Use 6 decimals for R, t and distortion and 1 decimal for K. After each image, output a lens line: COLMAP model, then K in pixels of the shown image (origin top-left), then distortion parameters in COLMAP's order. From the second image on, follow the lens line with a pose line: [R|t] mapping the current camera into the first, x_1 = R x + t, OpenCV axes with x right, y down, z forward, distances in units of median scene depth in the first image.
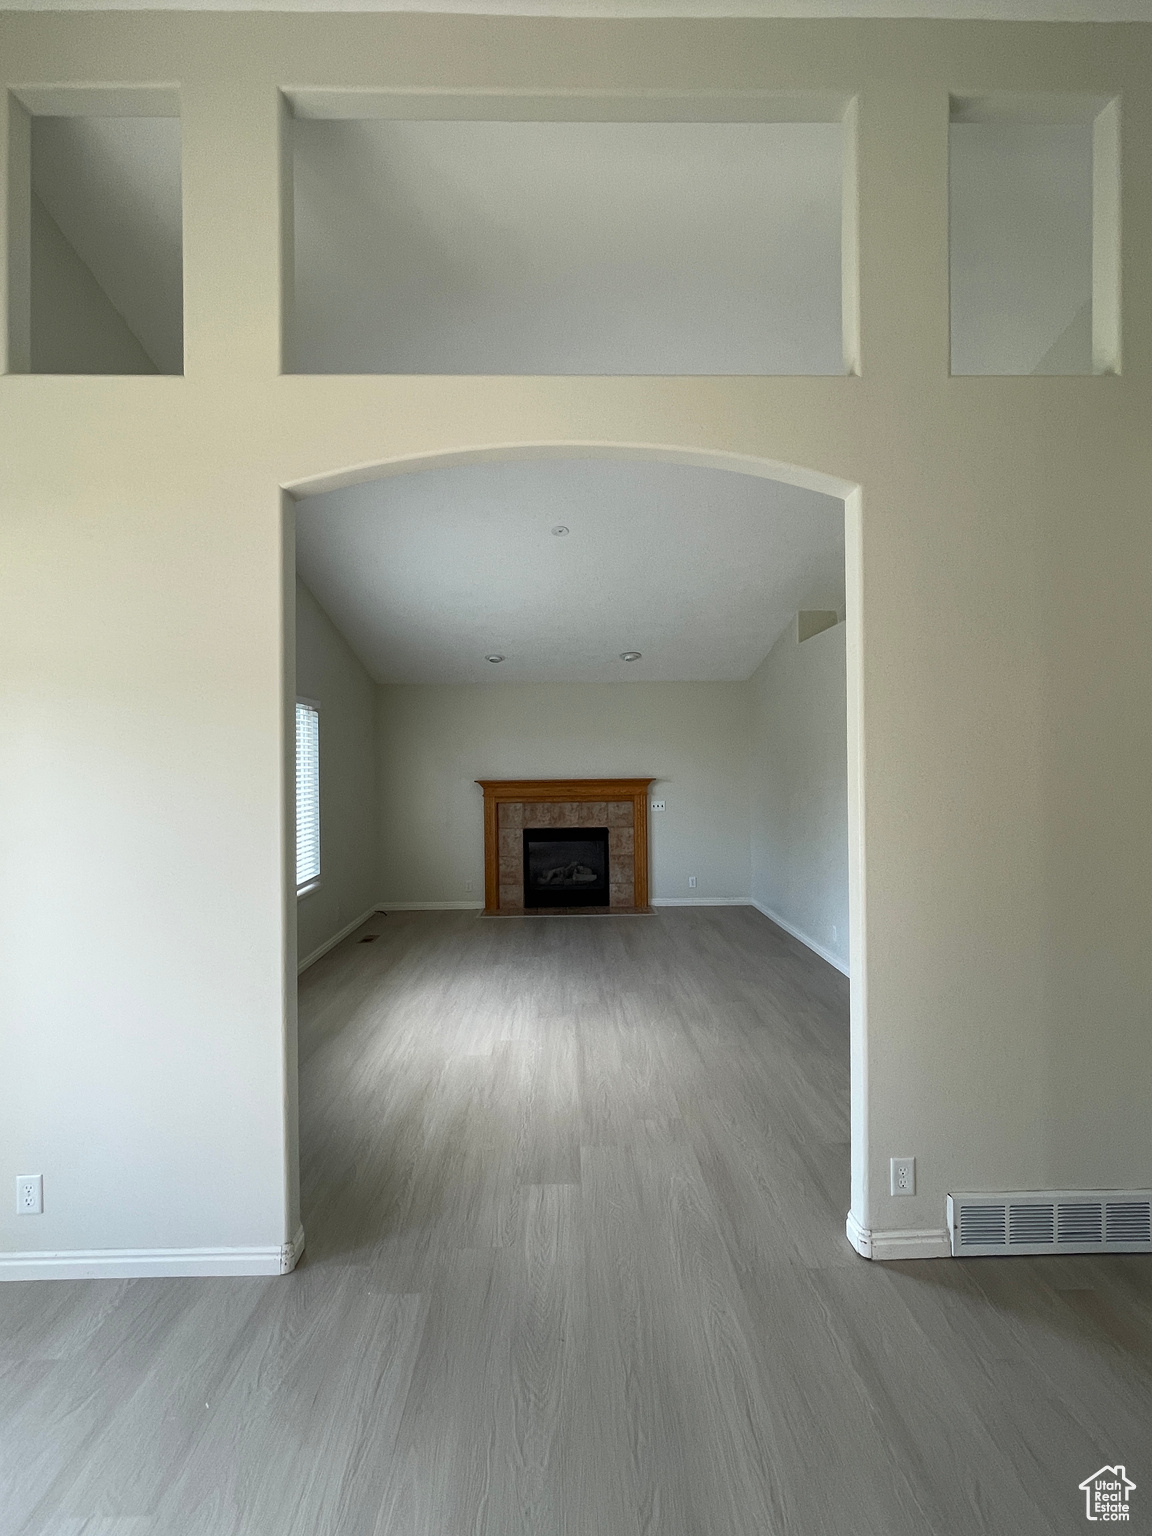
lens RADIAL K [[757.2, 0, 576.4], [0, 757.2, 759.5], [0, 0, 1]] dist [-0.008422, 0.001640]
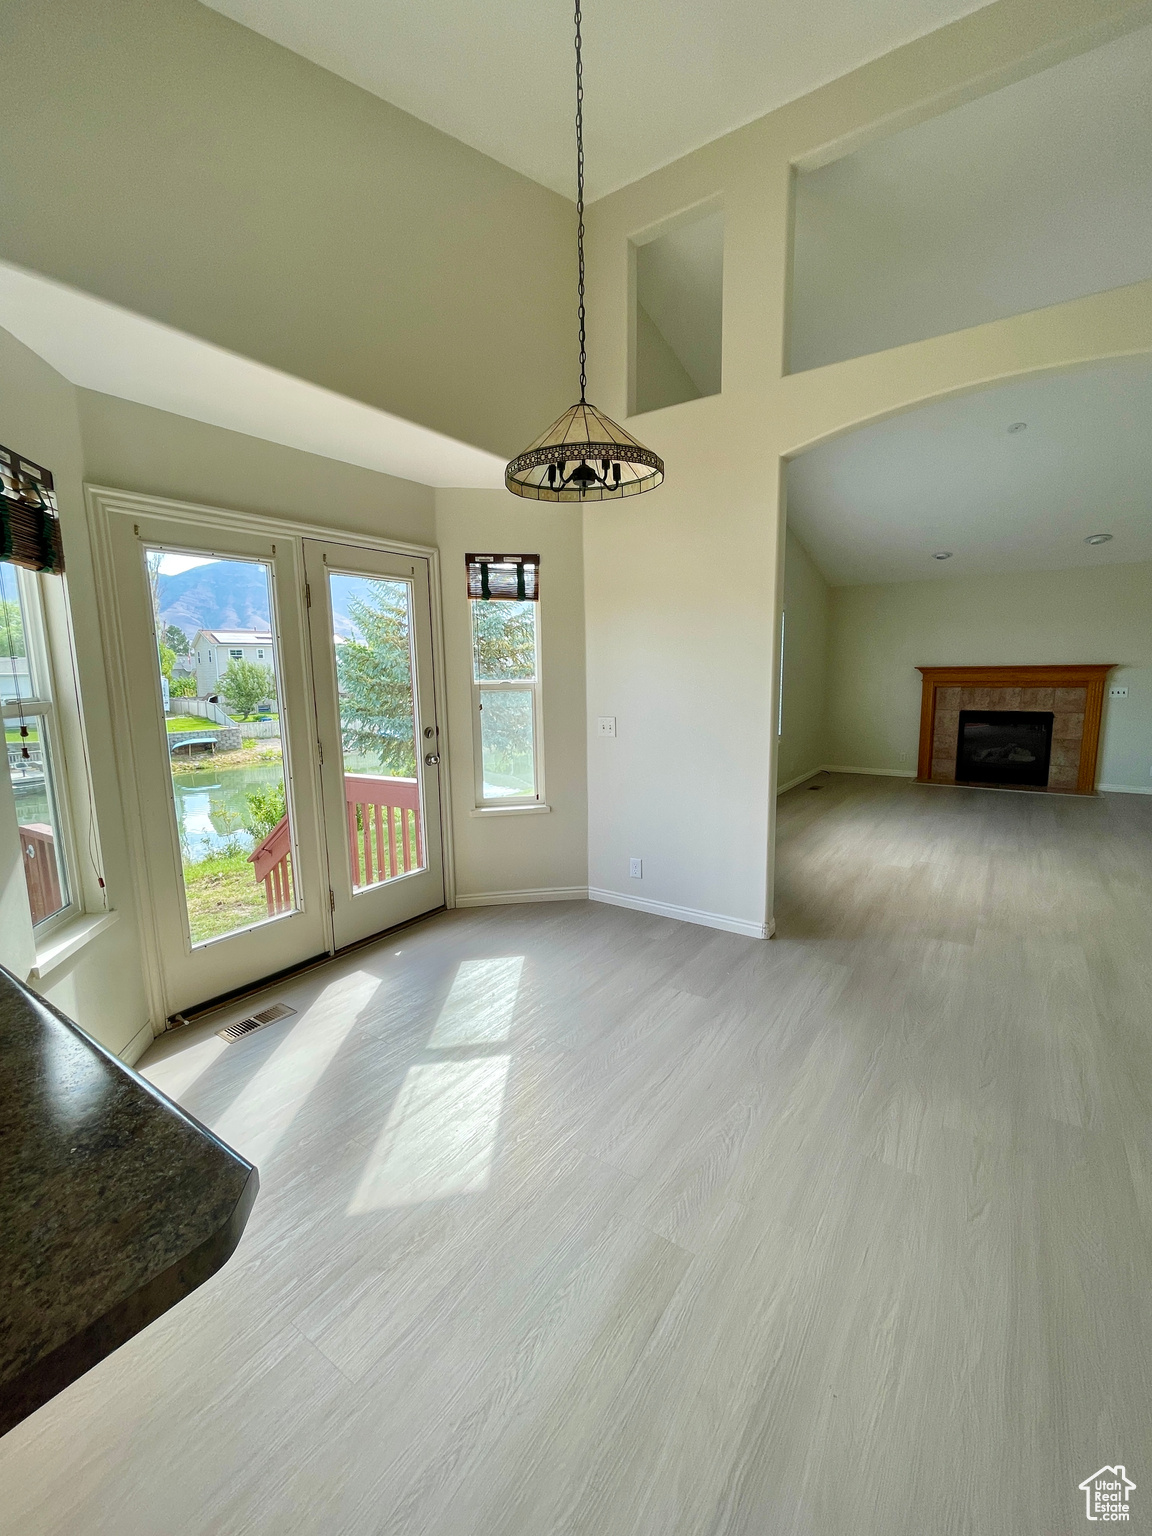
lens RADIAL K [[638.9, 0, 578.0], [0, 638.9, 765.9], [0, 0, 1]] dist [-0.000579, 0.000027]
pose [[0.813186, 0.082920, -0.576067, 0.022162], [0.011677, 0.987275, 0.158593, 0.015246], [0.581887, -0.135692, 0.801870, -0.106586]]
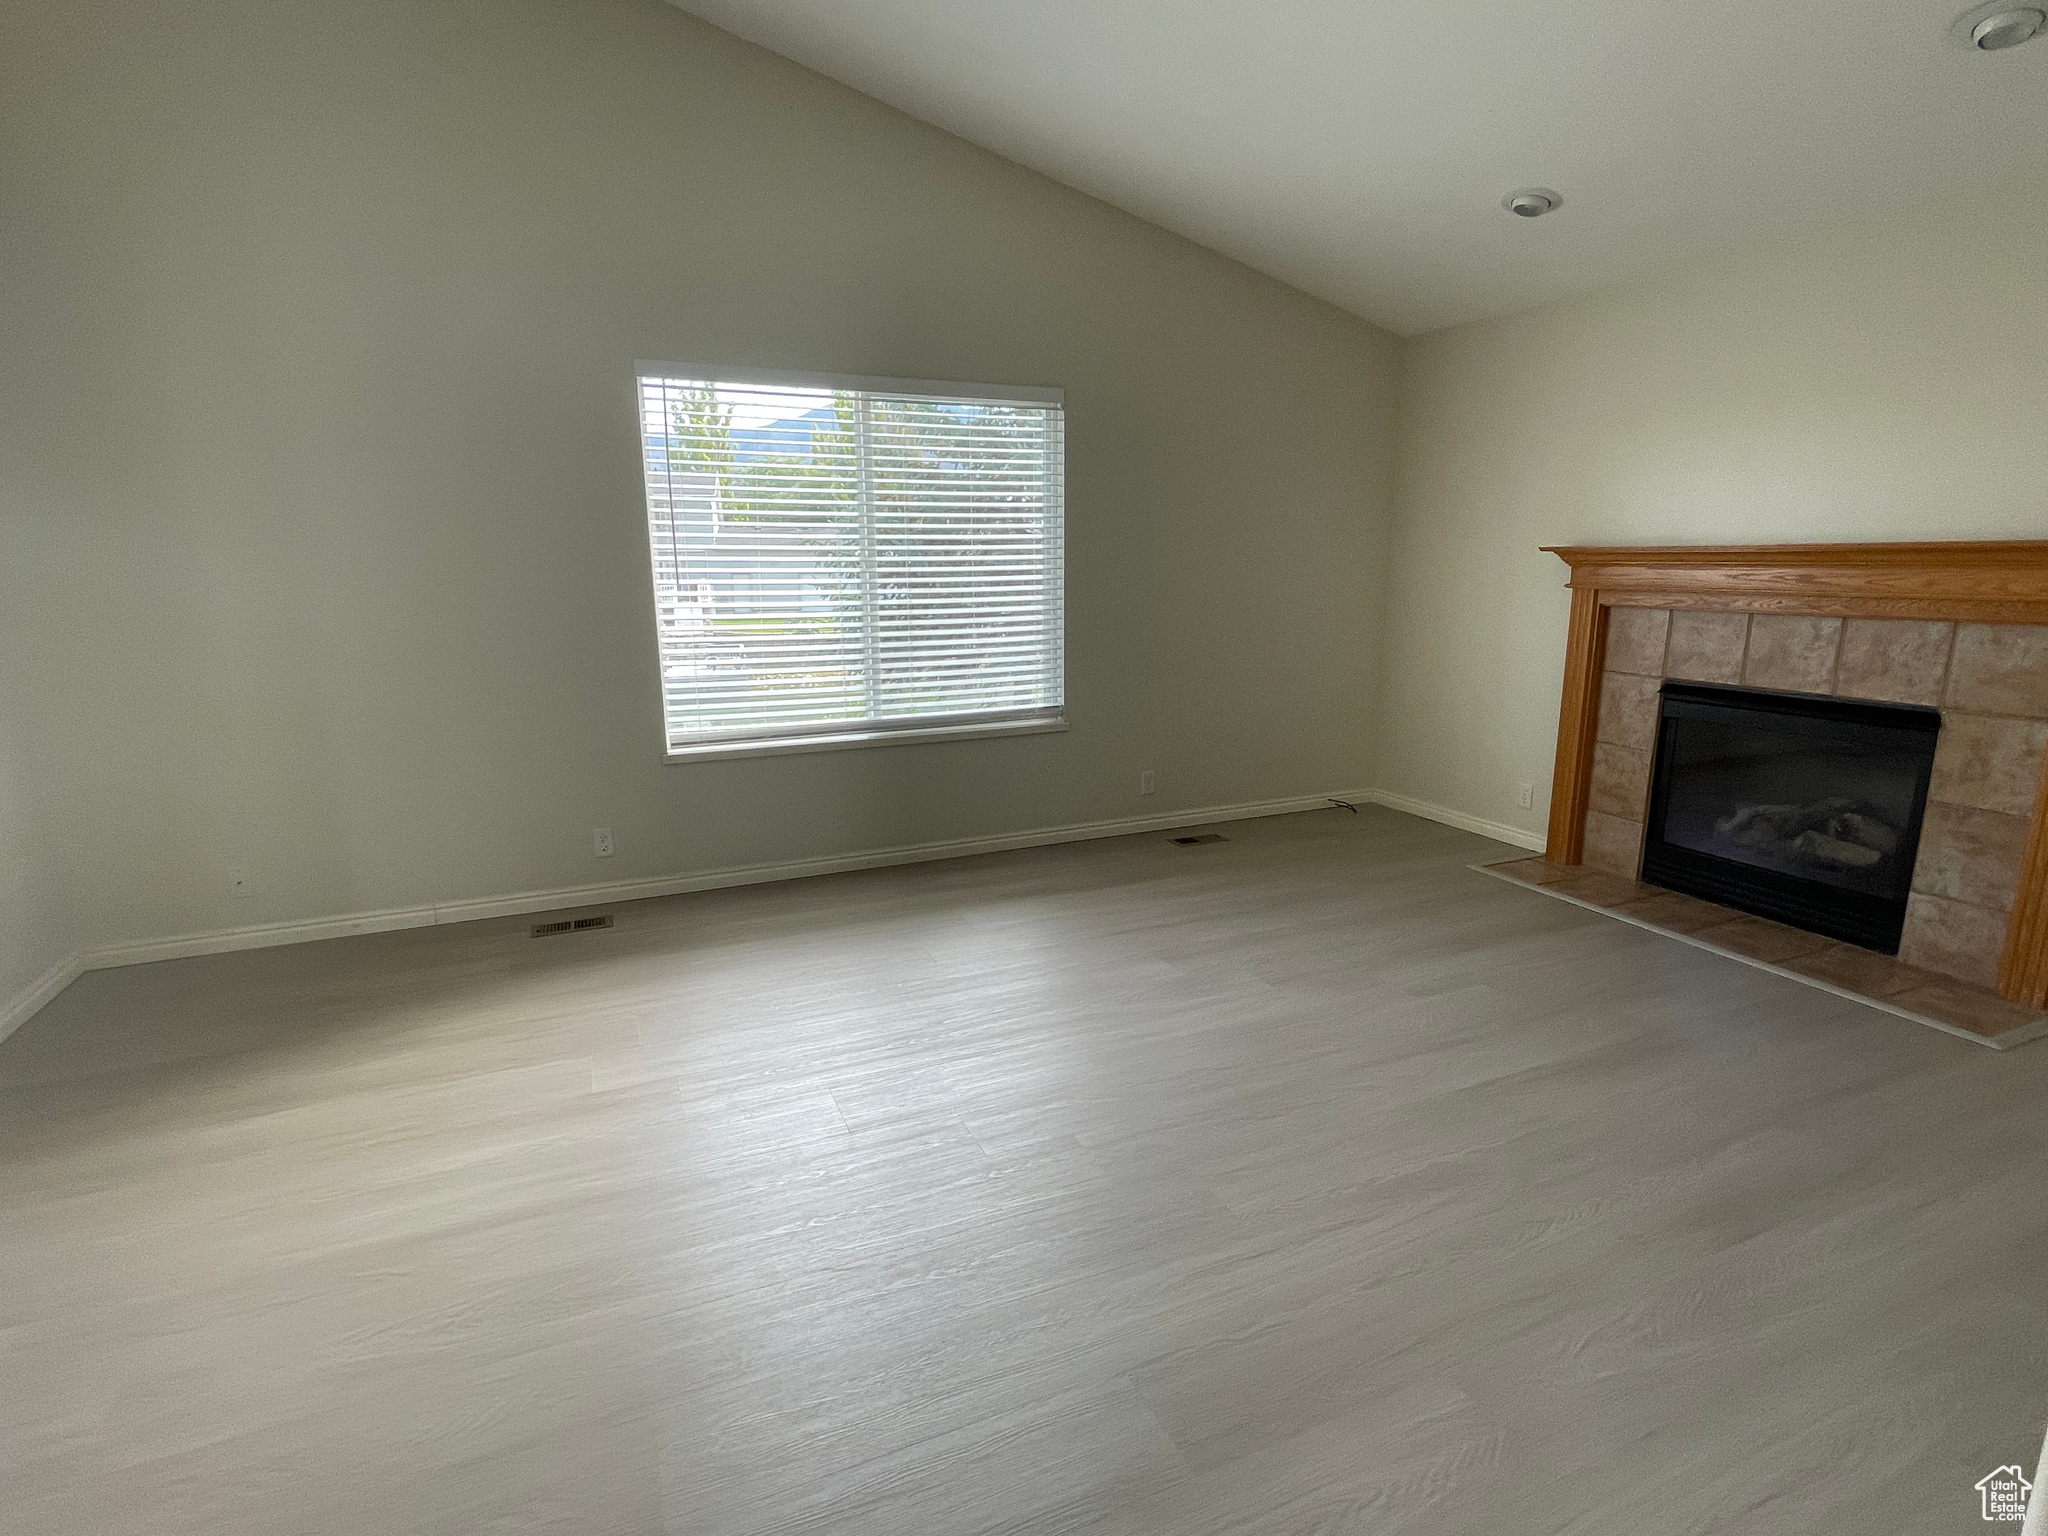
lens RADIAL K [[1009.6, 0, 1015.6], [0, 1009.6, 764.5], [0, 0, 1]] dist [-0.008422, 0.001640]
pose [[0.375869, 0.196353, -0.905631, 0.271321], [0.008730, 0.976500, 0.215342, 0.022708], [0.926632, -0.088846, 0.365322, 0.522021]]
